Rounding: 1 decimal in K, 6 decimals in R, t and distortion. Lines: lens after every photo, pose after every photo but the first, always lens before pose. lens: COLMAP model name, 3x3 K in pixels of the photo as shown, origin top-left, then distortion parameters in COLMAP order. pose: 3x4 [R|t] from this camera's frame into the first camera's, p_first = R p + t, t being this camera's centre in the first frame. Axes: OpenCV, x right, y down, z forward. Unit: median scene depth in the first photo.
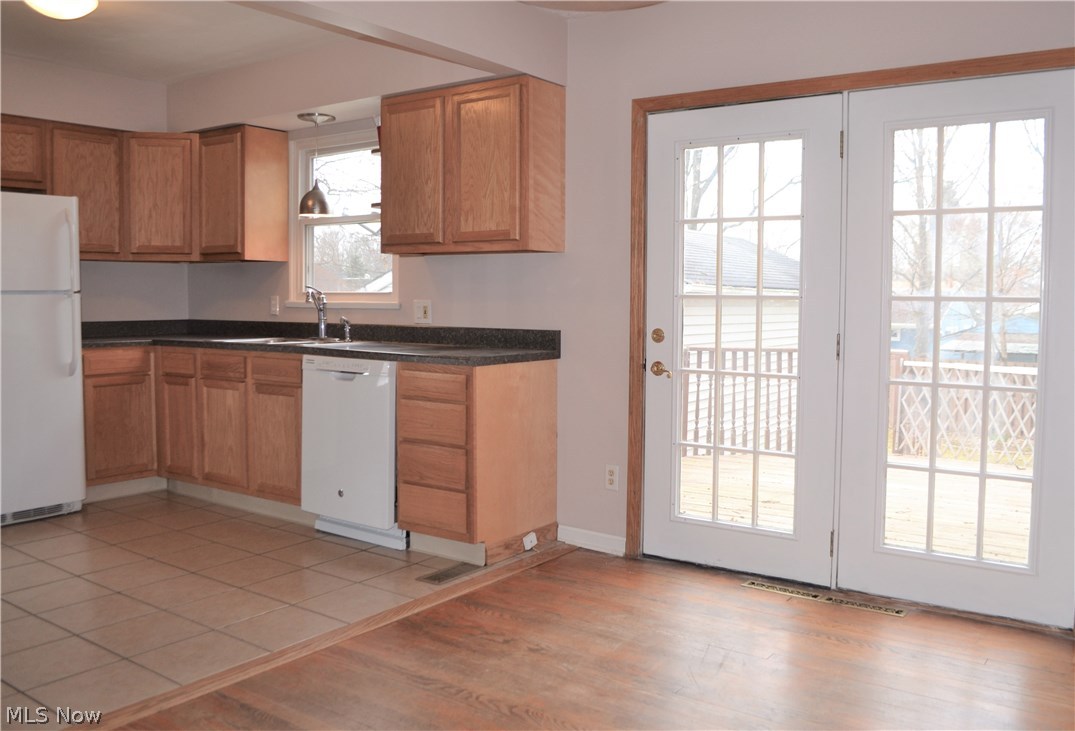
lens RADIAL K [[900.4, 0, 567.4], [0, 900.4, 354.9], [0, 0, 1]] dist [-0.069907, -0.019111]
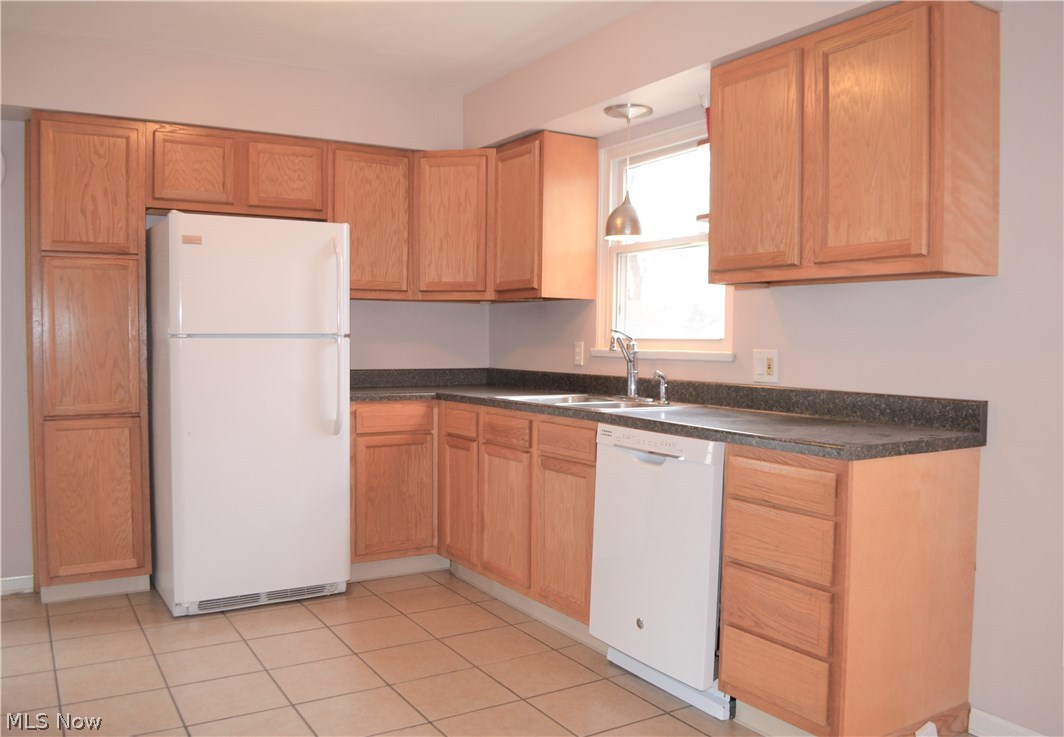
lens RADIAL K [[891.2, 0, 535.7], [0, 891.2, 376.5], [0, 0, 1]] dist [-0.069907, -0.019111]
pose [[0.917434, 0.019415, -0.397413, -0.052403], [-0.029751, 0.999360, -0.019858, -0.021777], [0.396773, 0.030042, 0.917425, 0.304590]]
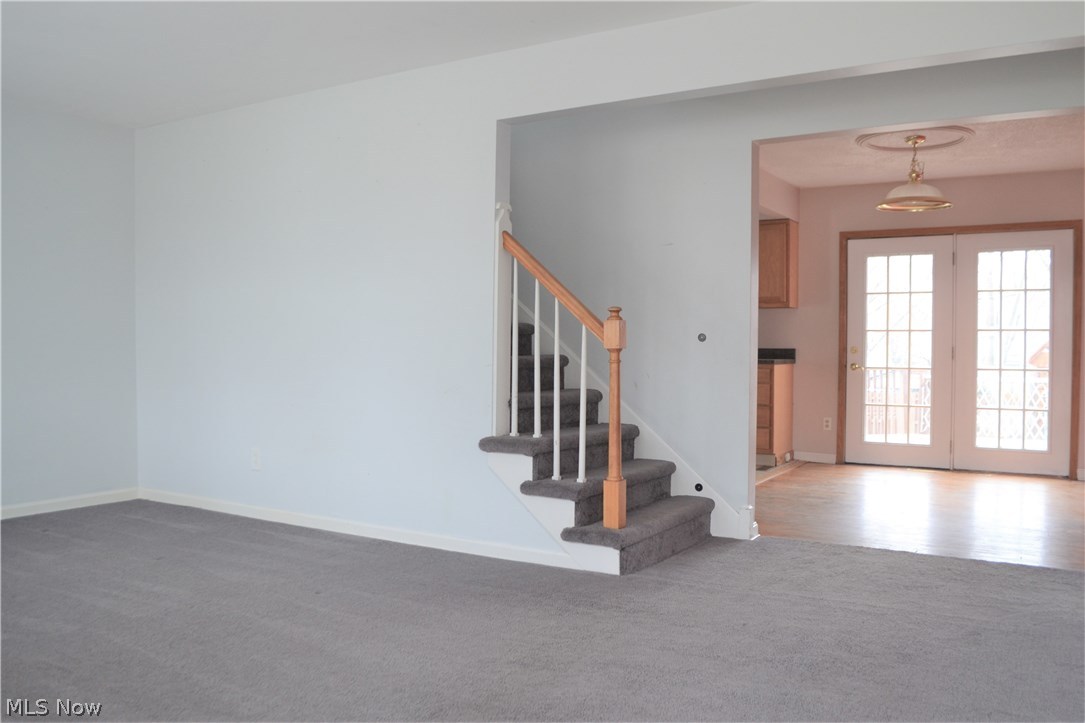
lens RADIAL K [[945.5, 0, 542.6], [0, 945.5, 363.2], [0, 0, 1]] dist [-0.041624, 0.005236]
pose [[0.997659, -0.007489, 0.067976, -0.649017], [0.010337, 0.999079, -0.041651, 0.077989], [-0.067602, 0.042256, 0.996817, -0.915767]]
